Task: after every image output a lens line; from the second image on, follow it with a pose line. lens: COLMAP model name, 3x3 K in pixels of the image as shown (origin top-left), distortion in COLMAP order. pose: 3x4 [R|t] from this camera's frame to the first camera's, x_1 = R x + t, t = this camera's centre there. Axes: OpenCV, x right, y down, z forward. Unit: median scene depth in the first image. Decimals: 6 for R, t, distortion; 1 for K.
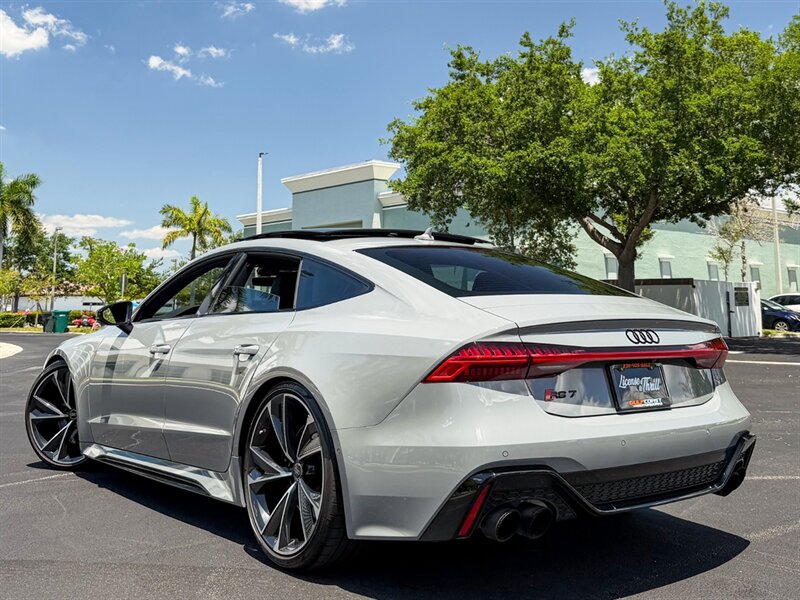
lens RADIAL K [[851.8, 0, 414.5], [0, 851.8, 186.5], [0, 0, 1]] dist [0.204392, -0.471048]
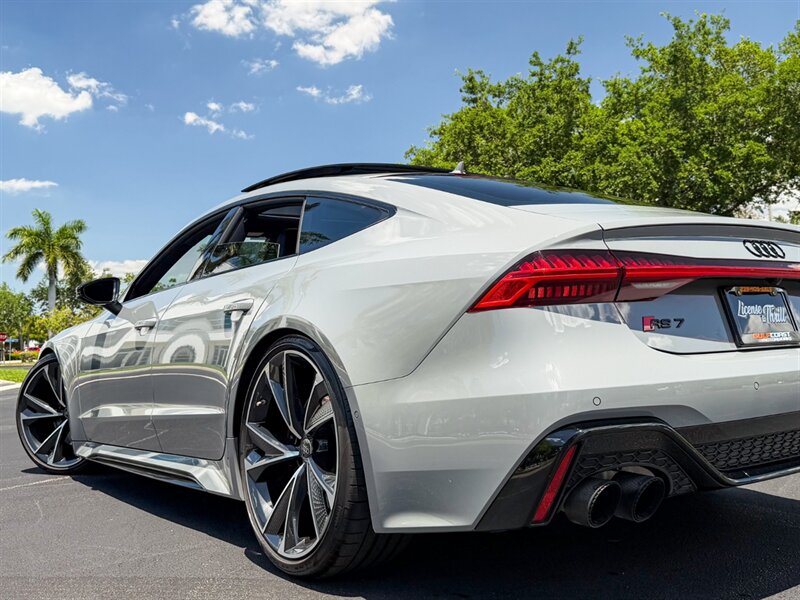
lens RADIAL K [[773.5, 0, 425.7], [0, 773.5, 245.5], [0, 0, 1]] dist [0.201001, -0.435388]
pose [[0.999130, -0.040711, -0.009031, -0.002536], [0.040946, 0.998783, 0.027511, 0.021447], [0.007900, -0.027857, 0.999581, 0.050227]]
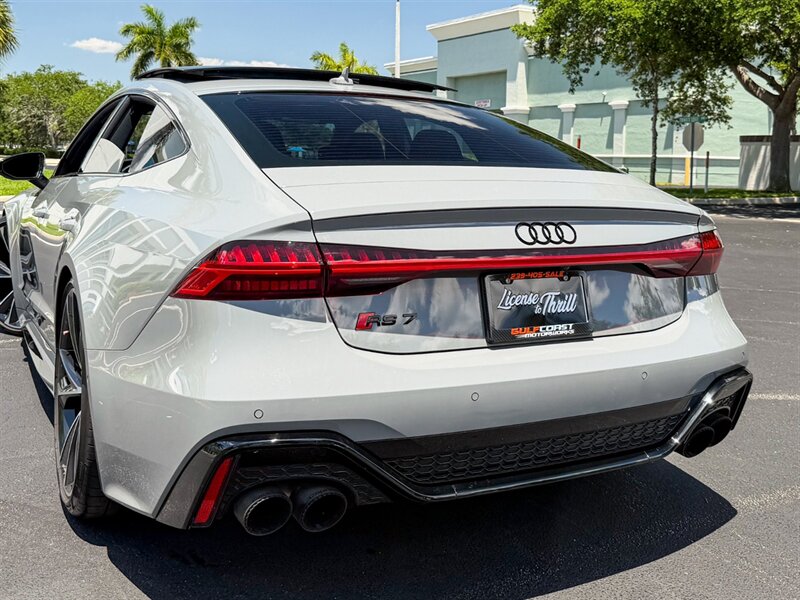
lens RADIAL K [[848.6, 0, 442.1], [0, 848.6, 202.4], [0, 0, 1]] dist [0.189861, -0.403495]
pose [[0.987282, 0.033487, -0.155409, 0.043667], [-0.003074, 0.981402, 0.191941, 0.004278], [0.158947, -0.189023, 0.969023, 0.056827]]
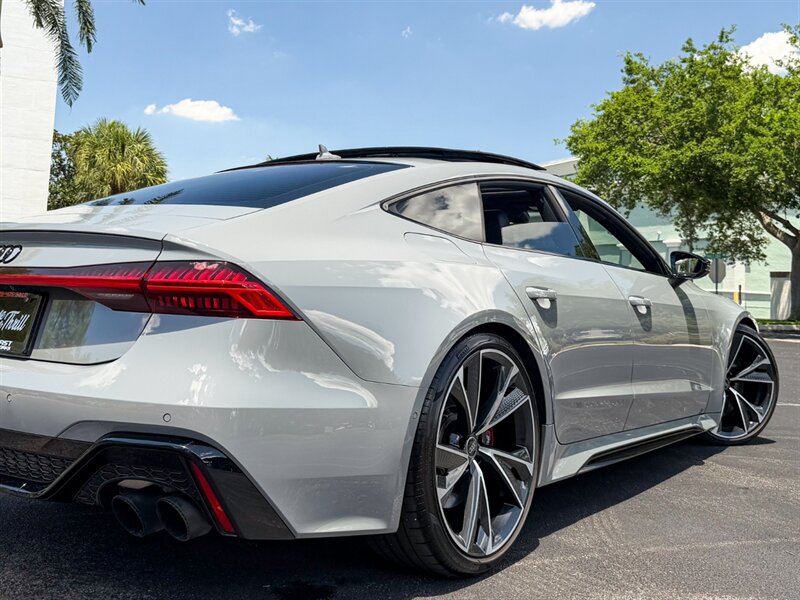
lens RADIAL K [[823.4, 0, 414.2], [0, 823.4, 218.7], [0, 0, 1]] dist [0.187475, -0.407396]
pose [[0.955625, 0.017062, -0.294090, 0.114648], [-0.001877, 0.998654, 0.051841, -0.008357], [0.294579, -0.048989, 0.954371, -0.116408]]
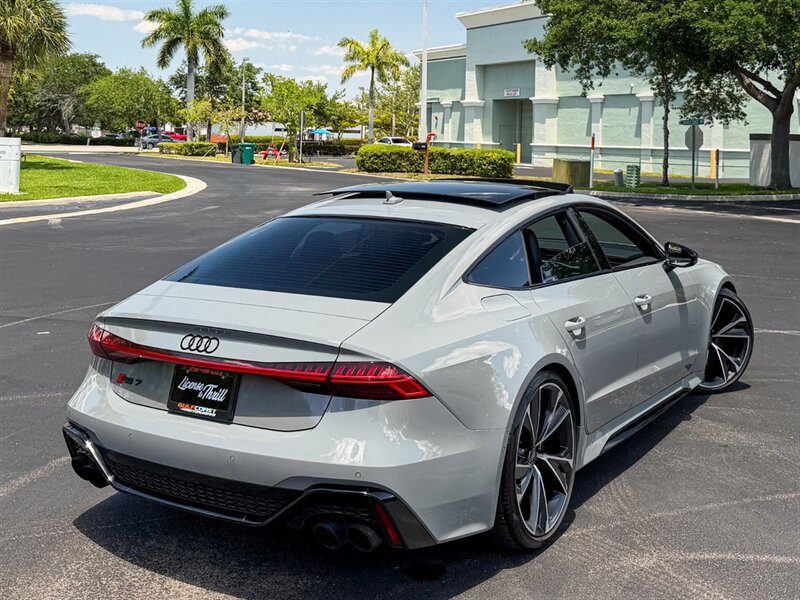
lens RADIAL K [[971.1, 0, 433.5], [0, 971.1, 134.2], [0, 0, 1]] dist [0.229538, -0.550227]
pose [[0.978388, 0.023348, -0.205453, 0.107174], [0.005515, 0.990305, 0.138802, -0.058948], [0.206702, -0.136935, 0.968774, -0.184566]]
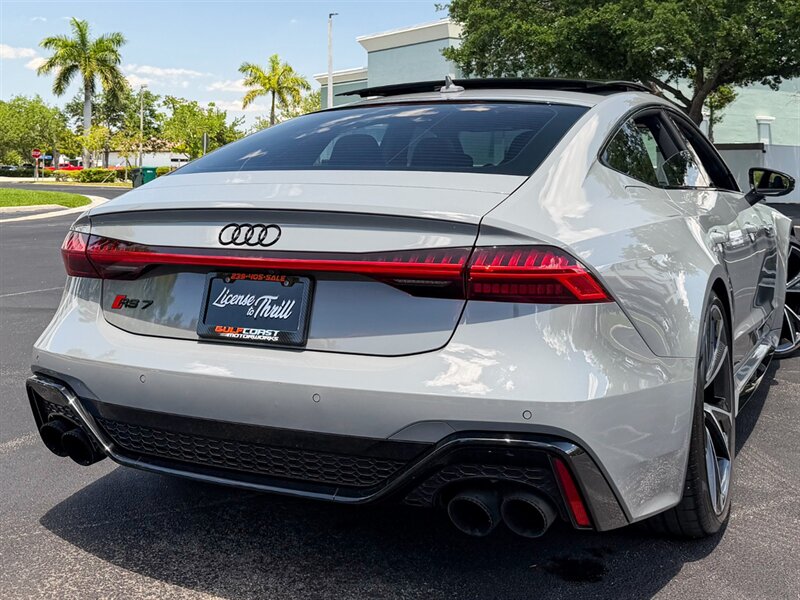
lens RADIAL K [[937.8, 0, 383.7], [0, 937.8, 144.9], [0, 0, 1]] dist [0.224741, -0.585508]
pose [[0.989764, 0.008432, -0.142467, 0.063014], [0.008063, 0.993355, 0.114805, -0.021327], [0.142488, -0.114779, 0.983119, -0.134996]]
